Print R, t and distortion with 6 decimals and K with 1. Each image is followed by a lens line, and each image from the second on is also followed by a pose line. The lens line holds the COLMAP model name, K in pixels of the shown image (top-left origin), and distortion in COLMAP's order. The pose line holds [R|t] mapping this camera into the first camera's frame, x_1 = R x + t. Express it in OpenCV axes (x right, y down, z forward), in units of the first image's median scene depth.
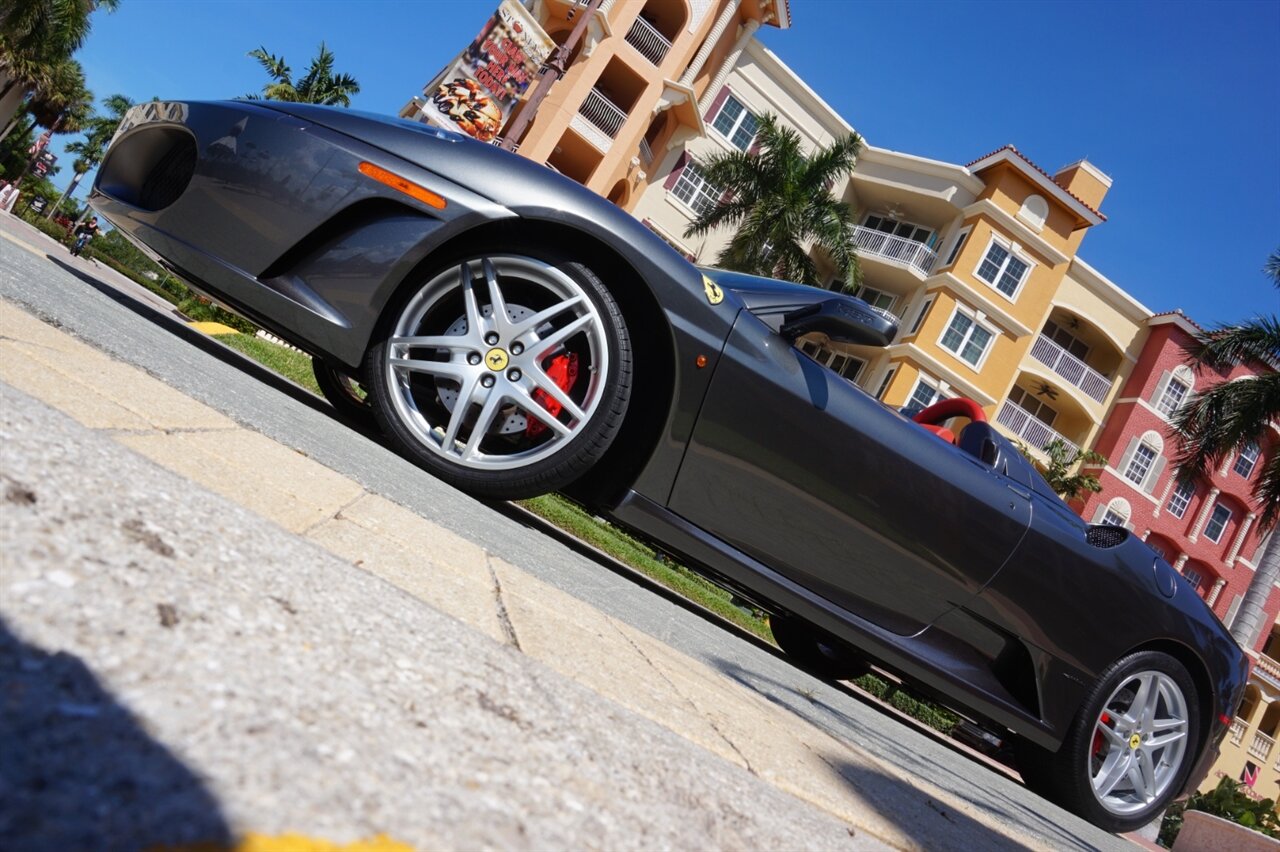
lens RADIAL K [[986.8, 0, 637.2], [0, 986.8, 428.0], [0, 0, 1]] dist [-0.018548, 0.012919]
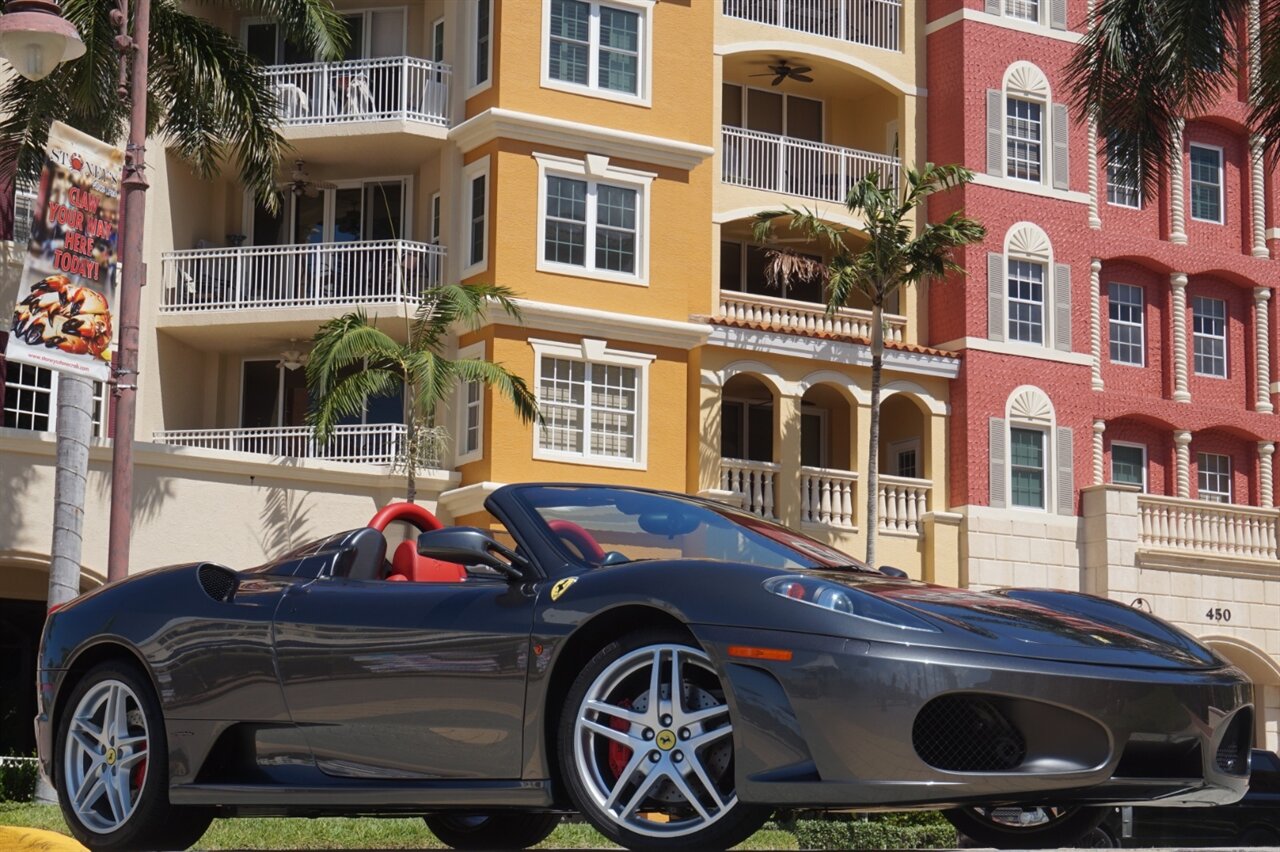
lens RADIAL K [[2724.3, 0, 635.4], [0, 2724.3, 445.5], [0, 0, 1]] dist [0.023899, 0.373534]
pose [[0.847813, -0.438134, 0.298750, -0.094141], [0.421000, 0.898656, 0.123188, -0.072169], [-0.322447, 0.021333, 0.946347, -0.159654]]
